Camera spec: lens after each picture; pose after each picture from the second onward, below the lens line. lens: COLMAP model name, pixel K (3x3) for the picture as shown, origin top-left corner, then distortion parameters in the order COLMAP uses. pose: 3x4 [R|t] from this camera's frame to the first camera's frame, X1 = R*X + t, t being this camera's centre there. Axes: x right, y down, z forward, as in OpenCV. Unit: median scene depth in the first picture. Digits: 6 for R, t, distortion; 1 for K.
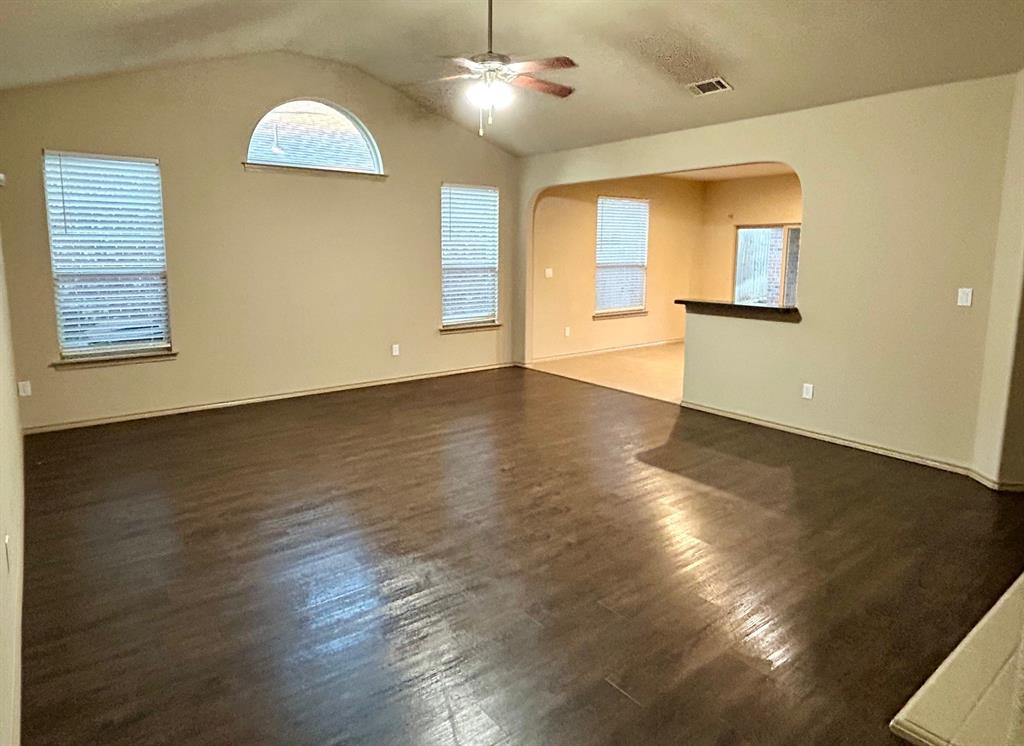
lens RADIAL K [[618.6, 0, 512.0], [0, 618.6, 373.0], [0, 0, 1]] dist [-0.002236, -0.000324]
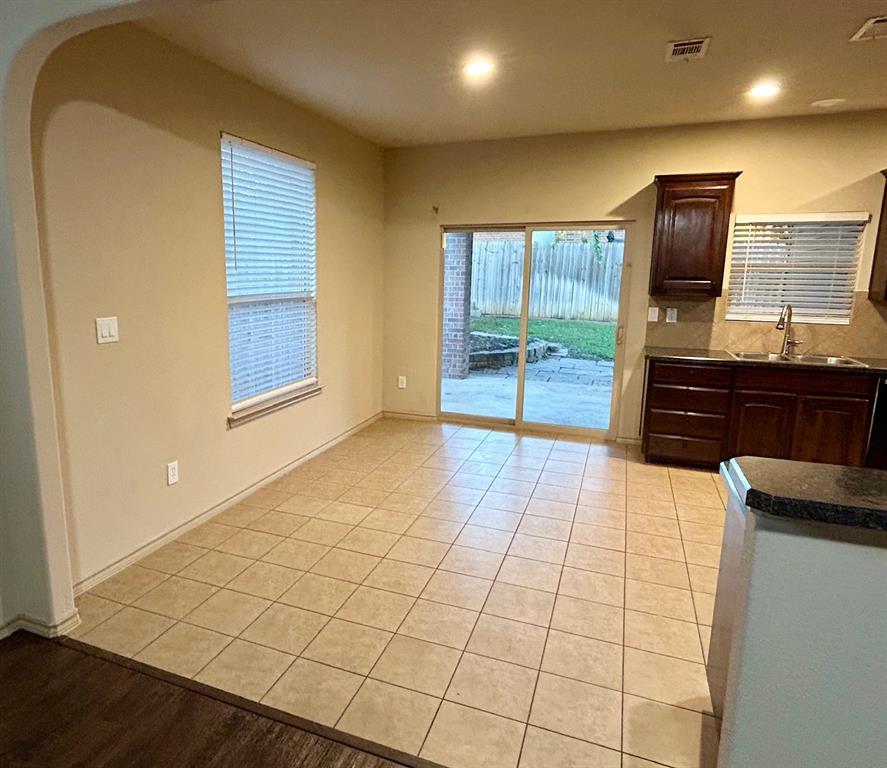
lens RADIAL K [[629.0, 0, 443.5], [0, 629.0, 384.0], [0, 0, 1]] dist [-0.000522, 0.000370]
pose [[0.820209, -0.090805, 0.564812, 0.010284], [0.090948, 0.995463, 0.027968, -0.113827], [-0.564789, 0.028428, 0.824746, 0.550319]]
